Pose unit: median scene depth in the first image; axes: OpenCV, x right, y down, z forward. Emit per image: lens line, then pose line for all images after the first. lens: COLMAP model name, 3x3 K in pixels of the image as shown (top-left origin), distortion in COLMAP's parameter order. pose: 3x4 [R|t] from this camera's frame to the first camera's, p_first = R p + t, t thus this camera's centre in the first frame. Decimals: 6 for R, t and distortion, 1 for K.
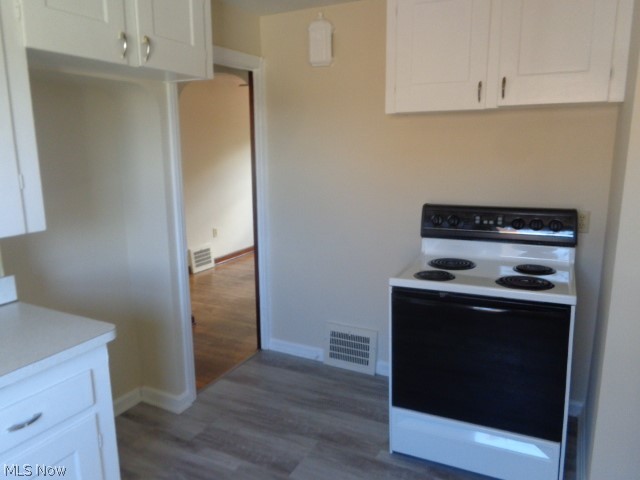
lens RADIAL K [[483.3, 0, 318.2], [0, 483.3, 237.8], [0, 0, 1]] dist [0.005592, 0.007655]
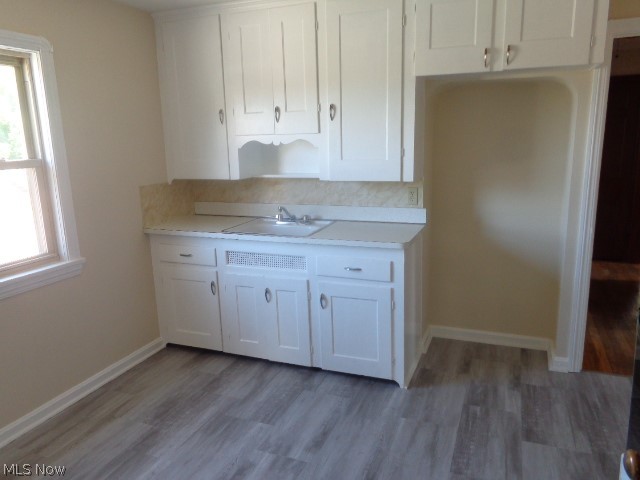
lens RADIAL K [[483.3, 0, 318.2], [0, 483.3, 237.8], [0, 0, 1]] dist [0.005592, 0.007655]
pose [[0.103879, 0.208415, -0.972508, 0.928147], [-0.165835, 0.967740, 0.189679, -0.076802], [0.980667, 0.141572, 0.135090, 0.385738]]
